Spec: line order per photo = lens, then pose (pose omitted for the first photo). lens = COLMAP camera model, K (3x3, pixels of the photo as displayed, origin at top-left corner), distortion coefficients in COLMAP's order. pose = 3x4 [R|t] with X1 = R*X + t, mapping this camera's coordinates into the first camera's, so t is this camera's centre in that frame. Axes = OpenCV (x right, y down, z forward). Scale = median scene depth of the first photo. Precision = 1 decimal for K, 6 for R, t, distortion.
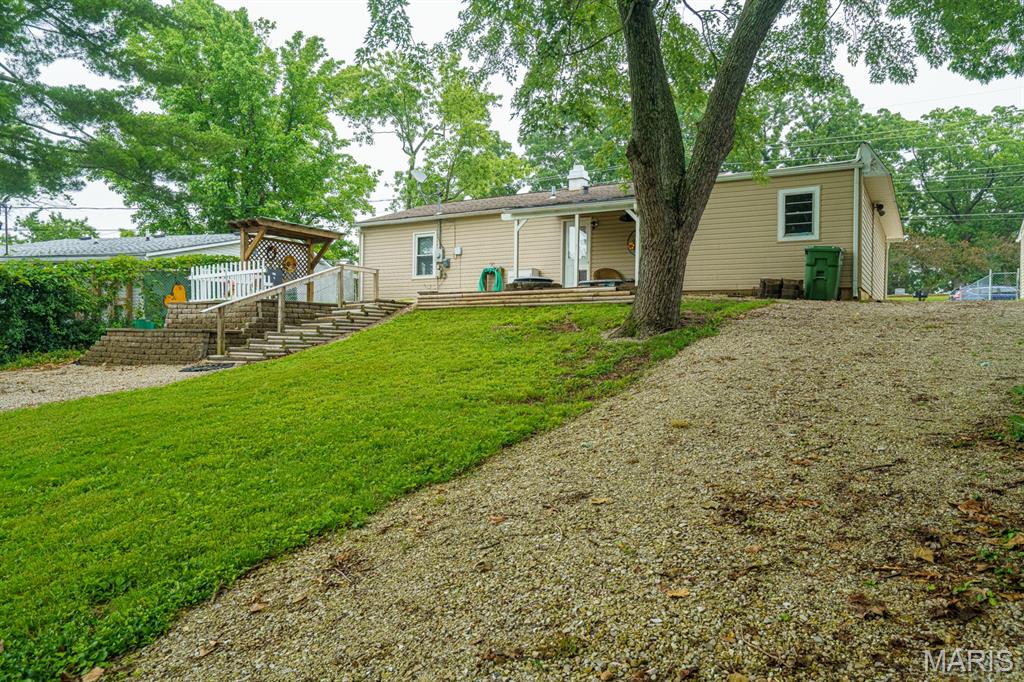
lens RADIAL K [[697.7, 0, 503.3], [0, 697.7, 349.1], [0, 0, 1]] dist [0.000301, -0.014068]
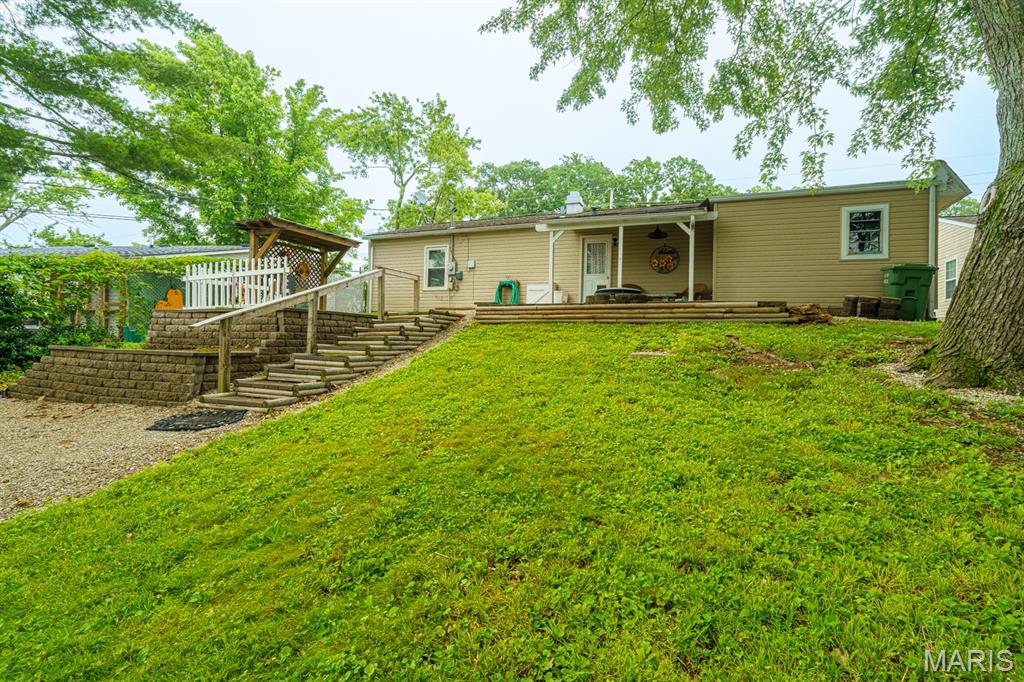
lens RADIAL K [[465.6, 0, 501.9], [0, 465.6, 341.7], [0, 0, 1]] dist [-0.017571, 0.003159]
pose [[0.988516, 0.009129, 0.150841, -0.118784], [-0.008546, 0.999953, -0.004514, -0.021976], [-0.150875, 0.003173, 0.988548, 0.296824]]
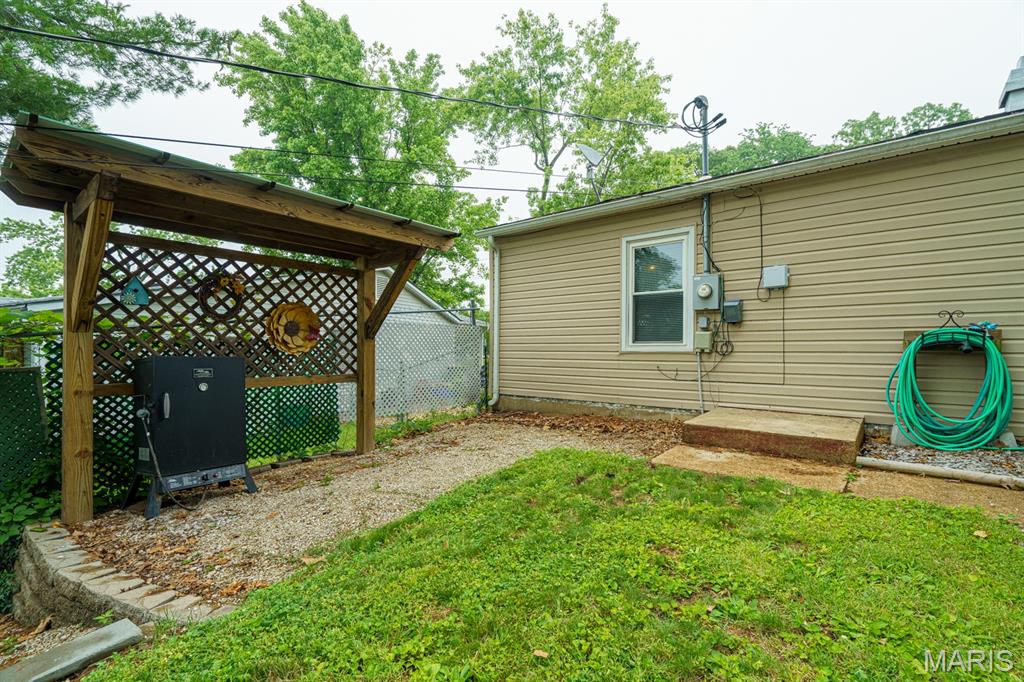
lens RADIAL K [[442.4, 0, 514.7], [0, 442.4, 348.9], [0, 0, 1]] dist [-0.000563, 0.000052]
pose [[0.992755, -0.011204, -0.119636, -0.162156], [0.009720, 0.999868, -0.012987, -0.099689], [0.119766, 0.011730, 0.992733, 0.736391]]
